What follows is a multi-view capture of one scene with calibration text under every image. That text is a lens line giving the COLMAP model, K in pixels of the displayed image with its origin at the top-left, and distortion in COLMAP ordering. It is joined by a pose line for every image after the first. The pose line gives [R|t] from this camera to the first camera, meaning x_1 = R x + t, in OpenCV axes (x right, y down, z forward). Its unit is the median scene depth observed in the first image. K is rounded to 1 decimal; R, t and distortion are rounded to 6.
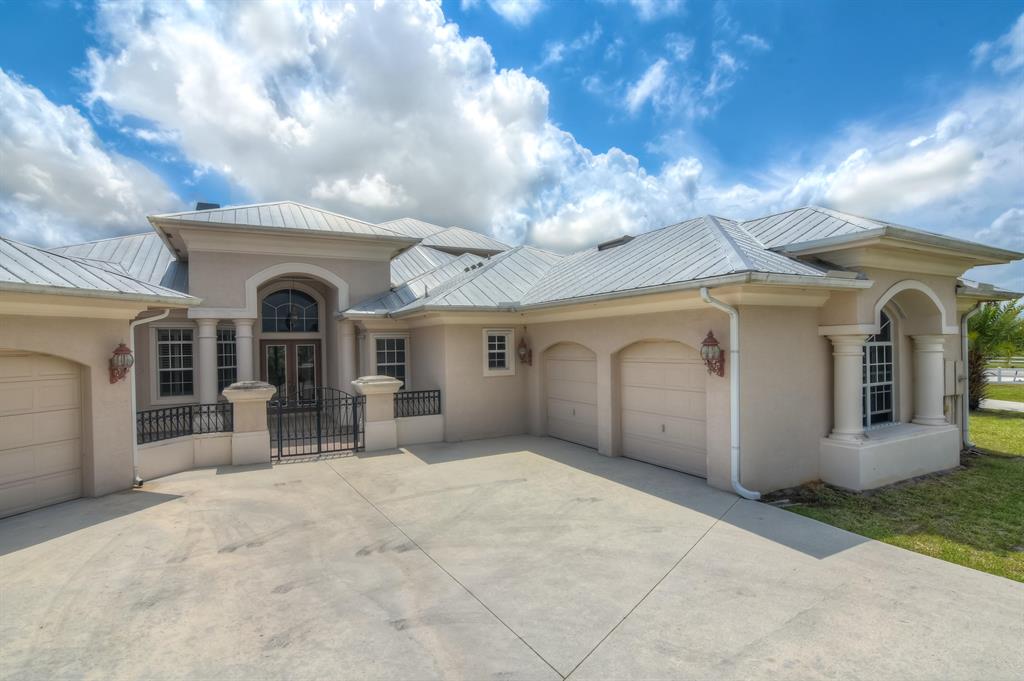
lens RADIAL K [[505.3, 0, 509.5], [0, 505.3, 349.4], [0, 0, 1]] dist [-0.031931, 0.009218]
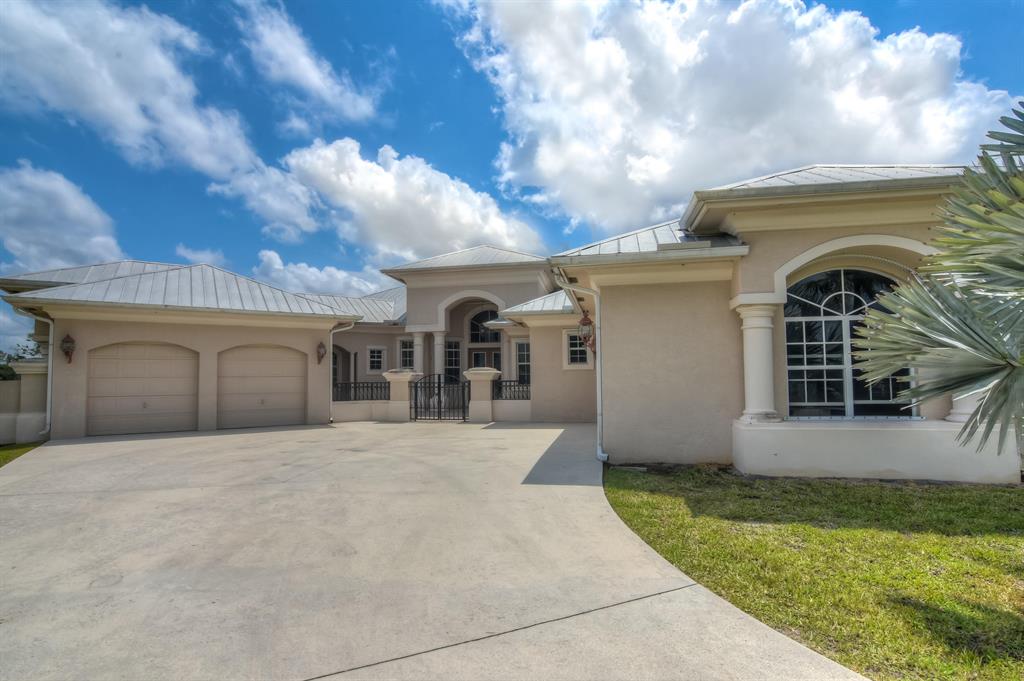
lens RADIAL K [[505.3, 0, 514.1], [0, 505.3, 346.5], [0, 0, 1]] dist [-0.031931, 0.009218]
pose [[0.781628, -0.026063, -0.623200, 0.639188], [-0.008214, 0.998610, -0.052065, 0.065865], [0.623690, 0.045814, 0.780328, -0.002038]]
